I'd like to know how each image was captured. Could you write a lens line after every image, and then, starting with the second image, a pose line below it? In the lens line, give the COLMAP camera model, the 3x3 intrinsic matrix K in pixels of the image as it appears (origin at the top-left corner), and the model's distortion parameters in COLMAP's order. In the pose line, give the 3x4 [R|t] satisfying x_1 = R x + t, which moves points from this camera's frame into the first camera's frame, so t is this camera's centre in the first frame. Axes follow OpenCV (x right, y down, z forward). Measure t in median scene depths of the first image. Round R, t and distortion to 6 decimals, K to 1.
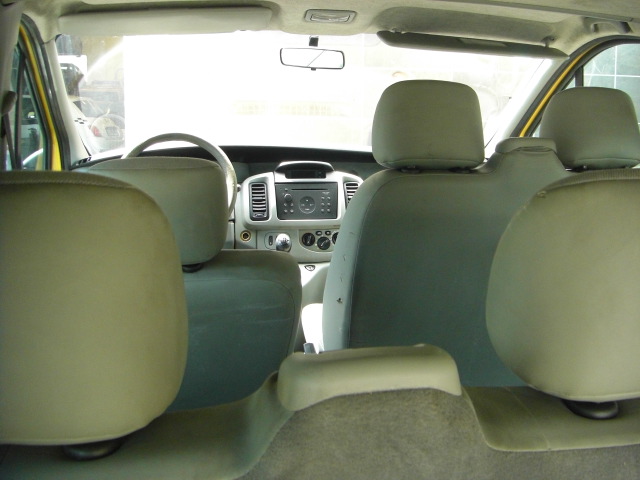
lens RADIAL K [[691.5, 0, 321.8], [0, 691.5, 212.7], [0, 0, 1]] dist [-0.156555, 0.095925]
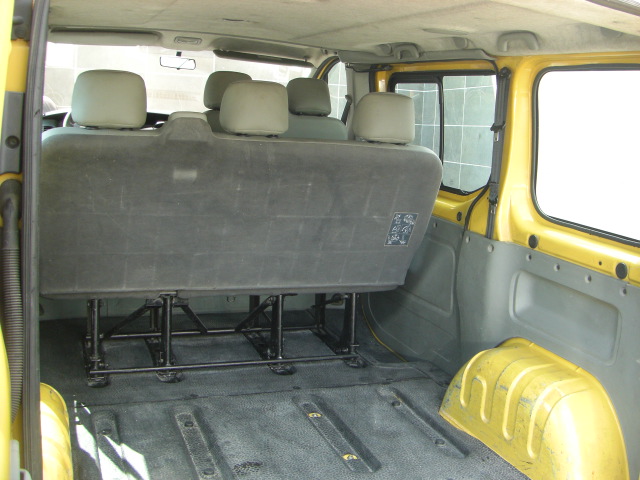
lens RADIAL K [[691.5, 0, 321.8], [0, 691.5, 212.7], [0, 0, 1]] dist [-0.156555, 0.095925]
pose [[0.980802, 0.015074, 0.194422, 0.015494], [-0.008958, 0.999438, -0.032299, 0.242211], [-0.194800, 0.029938, 0.980386, -0.890832]]
